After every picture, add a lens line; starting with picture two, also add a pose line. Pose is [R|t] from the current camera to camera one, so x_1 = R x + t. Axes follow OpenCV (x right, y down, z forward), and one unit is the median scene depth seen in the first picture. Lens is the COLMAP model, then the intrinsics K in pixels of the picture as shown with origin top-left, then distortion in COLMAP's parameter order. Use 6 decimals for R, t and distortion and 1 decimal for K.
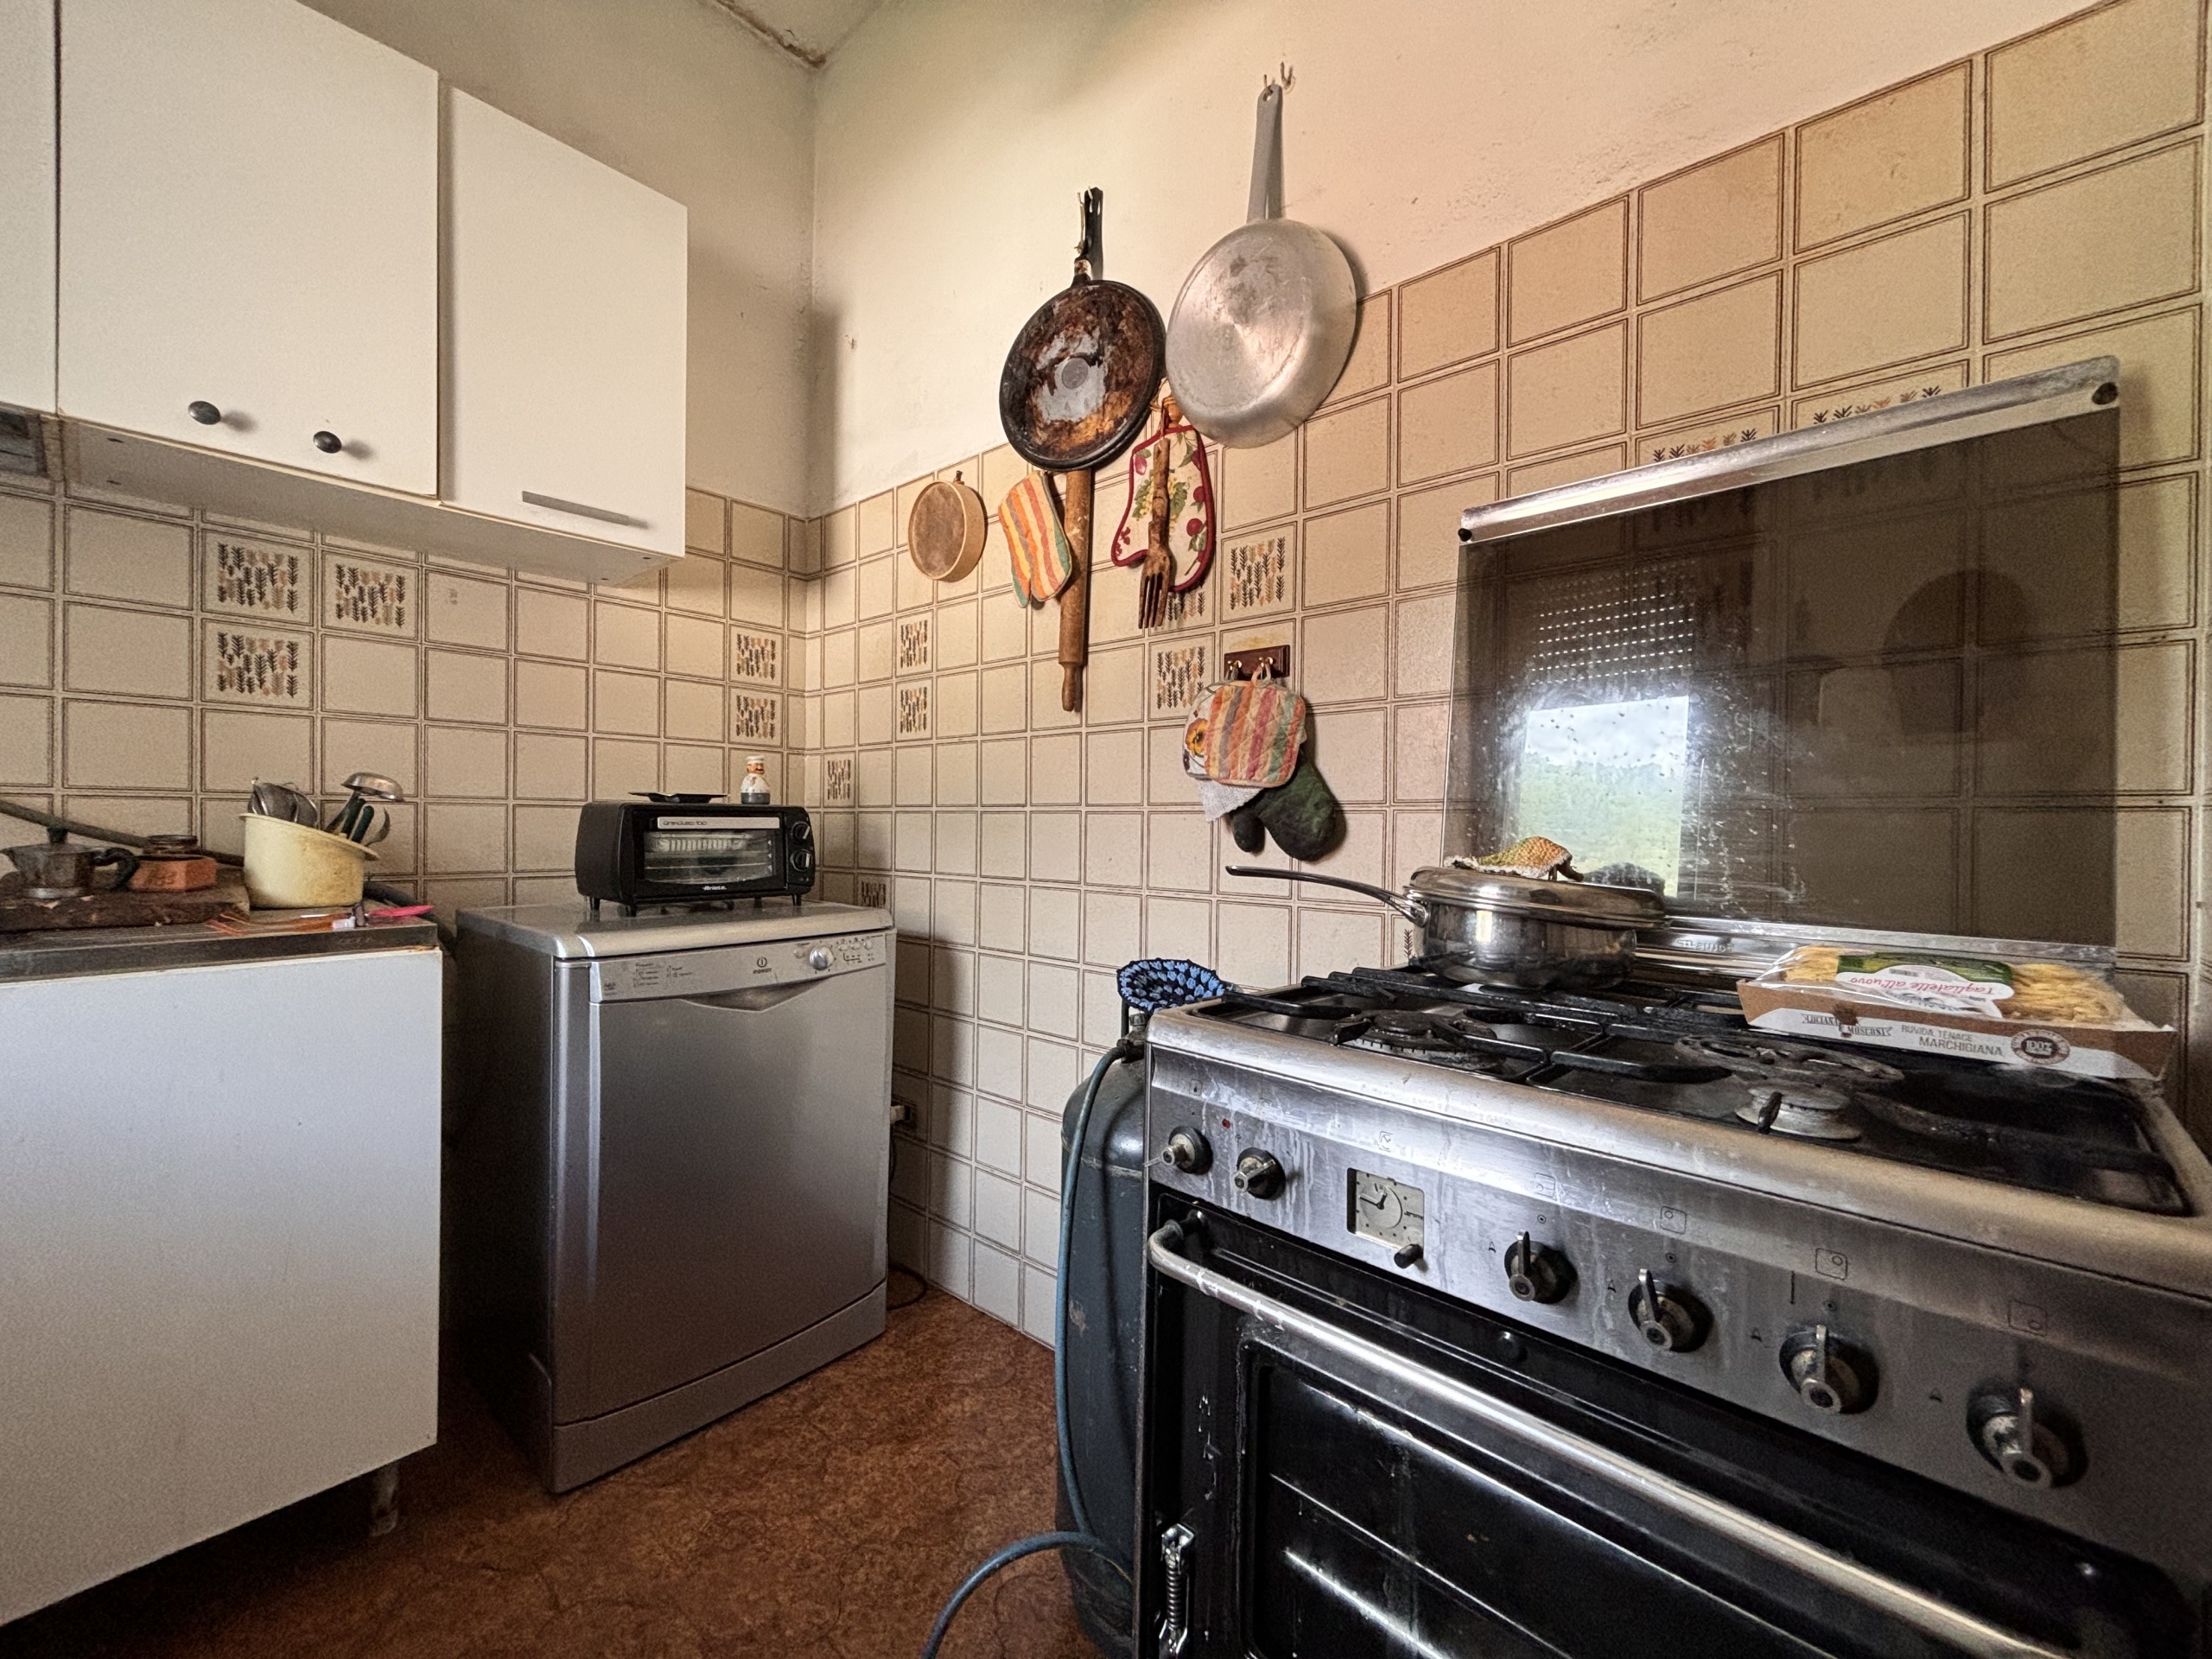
lens RADIAL K [[886.6, 0, 1108.0], [0, 886.6, 831.9], [0, 0, 1]] dist [0.018171, -0.021707]
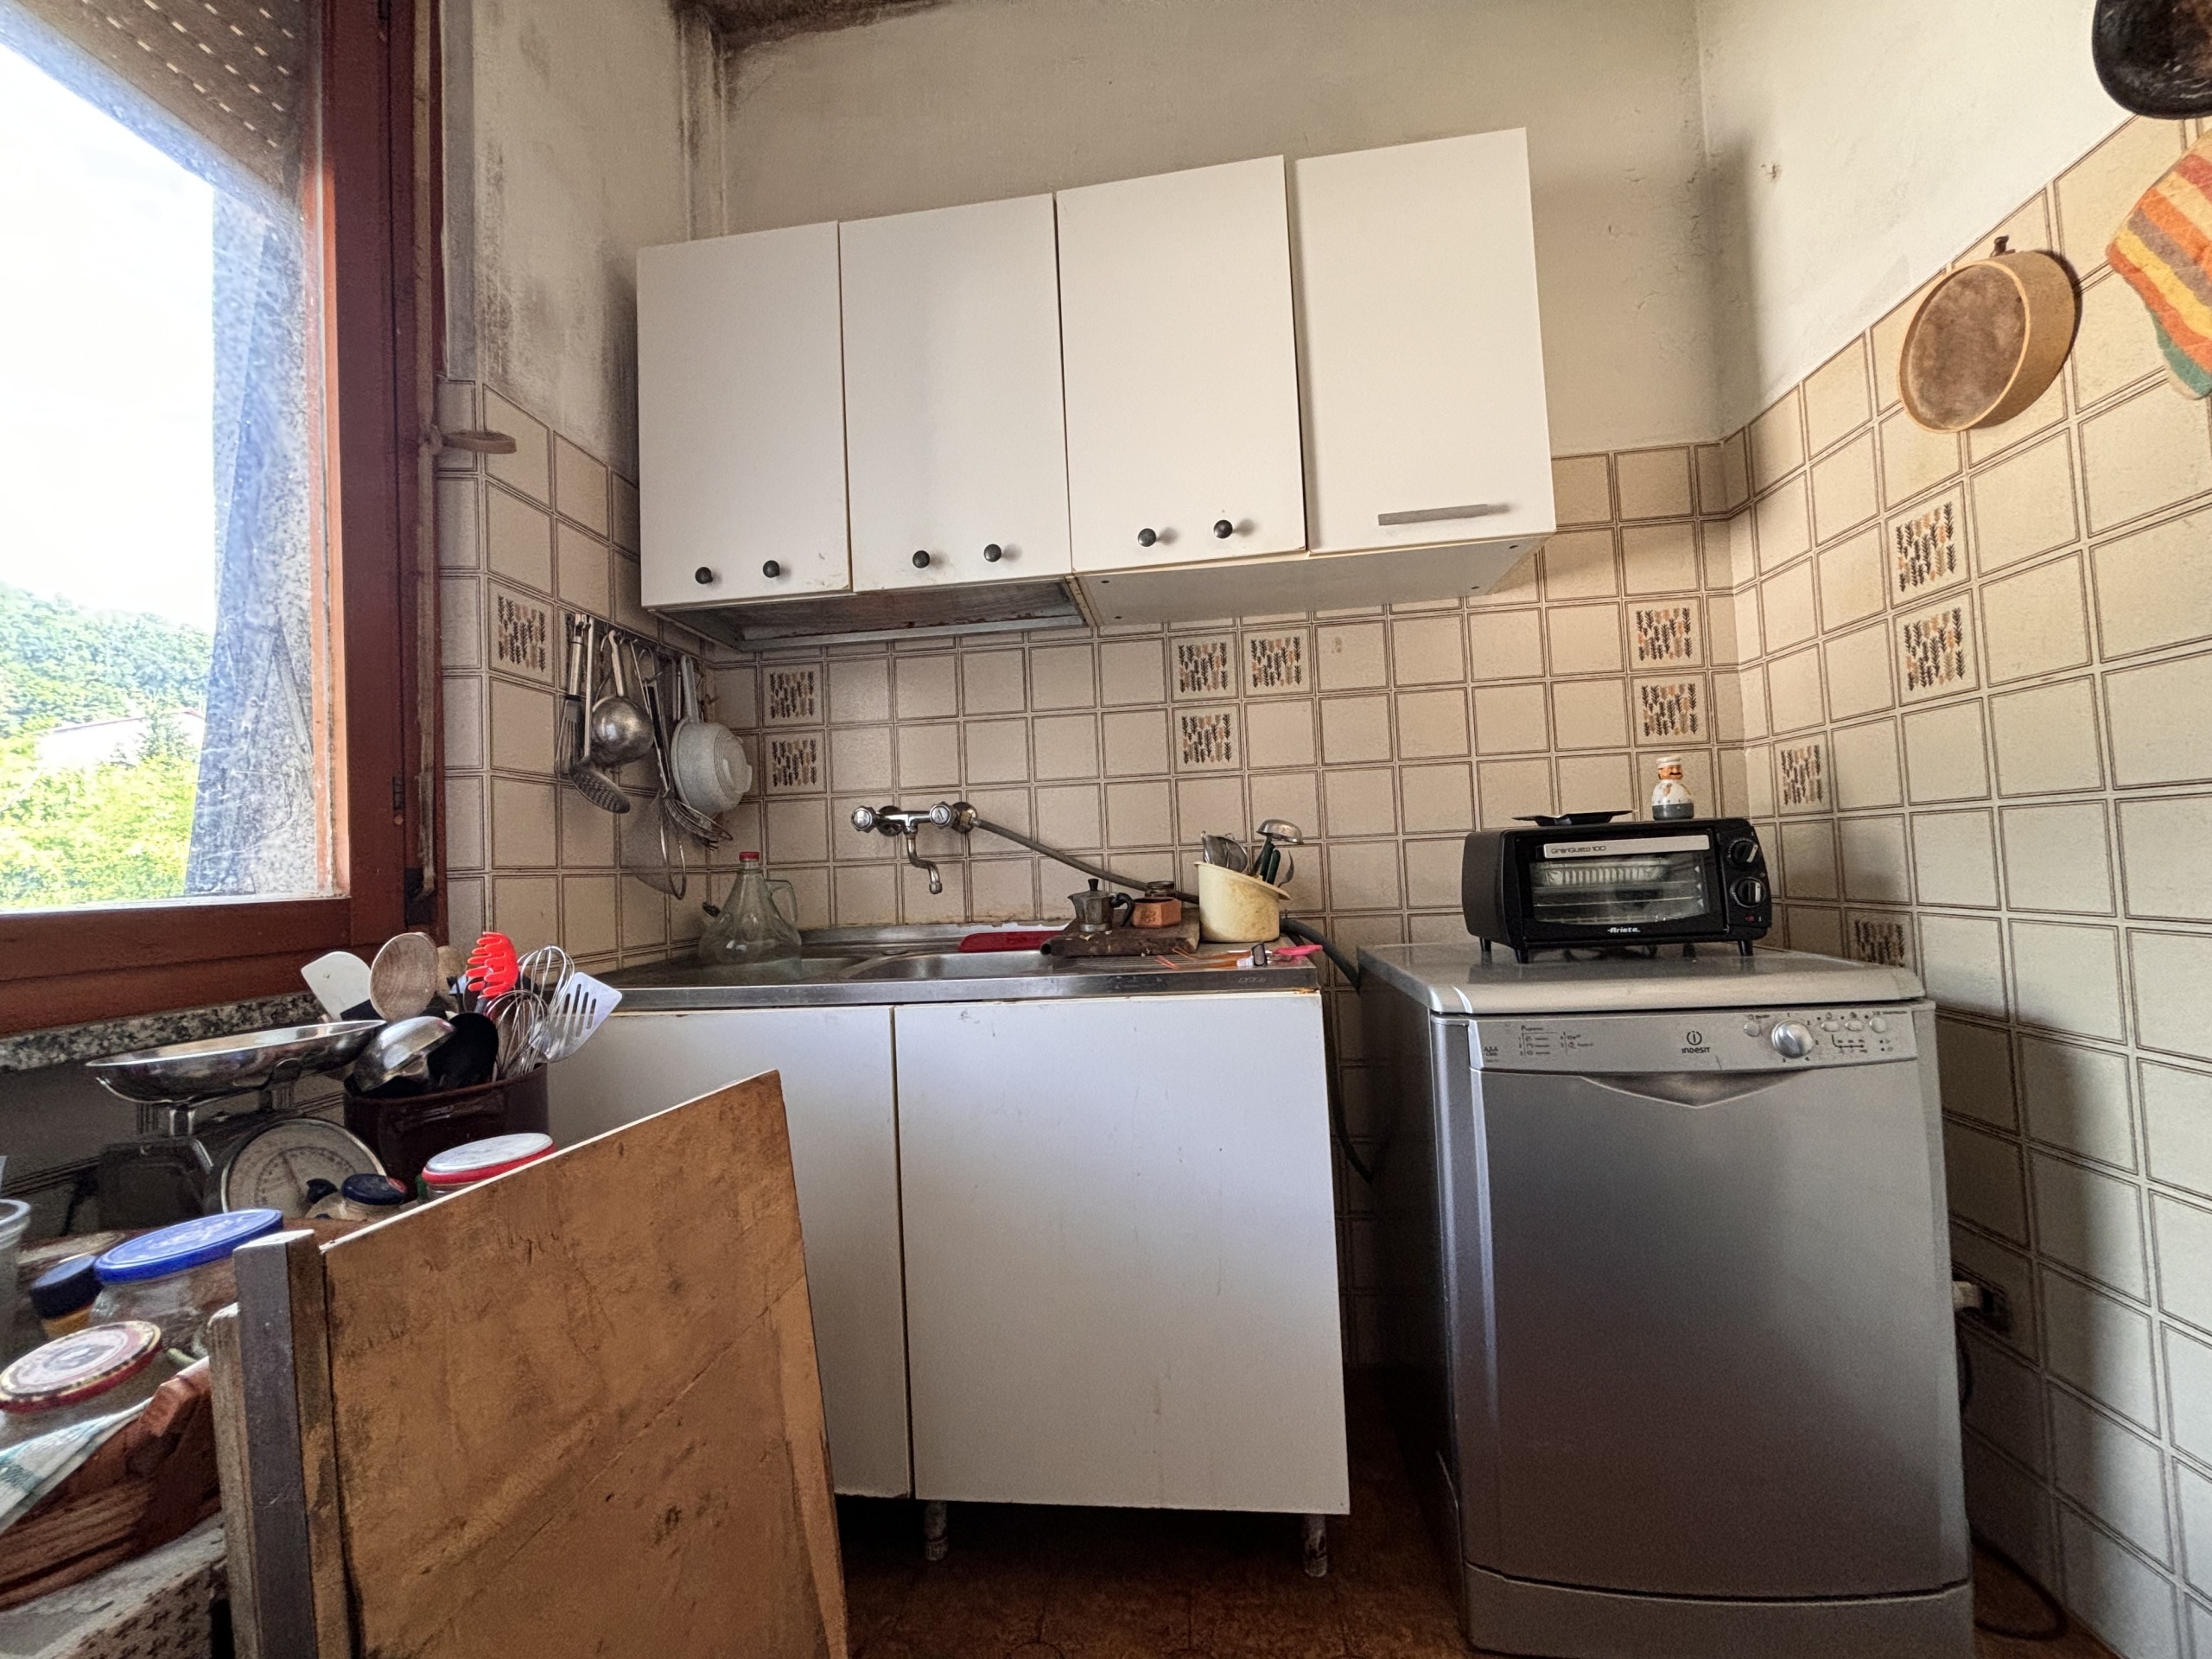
lens RADIAL K [[888.1, 0, 1112.7], [0, 888.1, 830.3], [0, 0, 1]] dist [0.001967, 0.000760]
pose [[0.569788, -0.071376, -0.818686, -0.047263], [0.046519, 0.997425, -0.054583, -0.002464], [0.820474, -0.006983, 0.571641, 0.172686]]
